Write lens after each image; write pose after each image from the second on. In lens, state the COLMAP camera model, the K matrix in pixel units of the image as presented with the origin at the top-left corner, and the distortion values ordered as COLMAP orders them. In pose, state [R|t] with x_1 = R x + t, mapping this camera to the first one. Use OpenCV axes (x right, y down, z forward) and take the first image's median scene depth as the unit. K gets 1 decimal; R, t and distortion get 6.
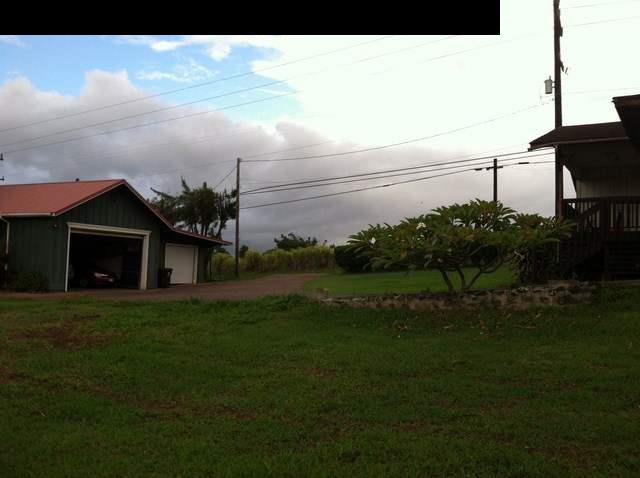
lens RADIAL K [[683.2, 0, 320.0], [0, 683.2, 239.0], [0, 0, 1]] dist [-0.087463, -0.002497]
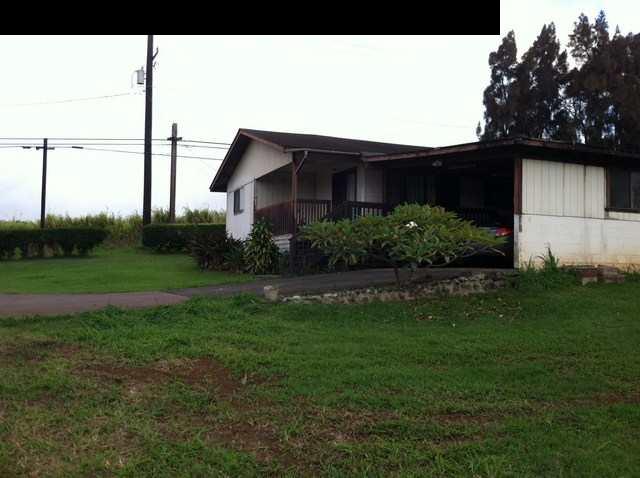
lens RADIAL K [[683.2, 0, 320.0], [0, 683.2, 239.0], [0, 0, 1]] dist [-0.087463, -0.002497]
pose [[0.484646, 0.023203, 0.874403, -0.828377], [-0.038433, 0.999248, -0.005214, 0.016083], [-0.873866, -0.031079, 0.485173, 0.576270]]
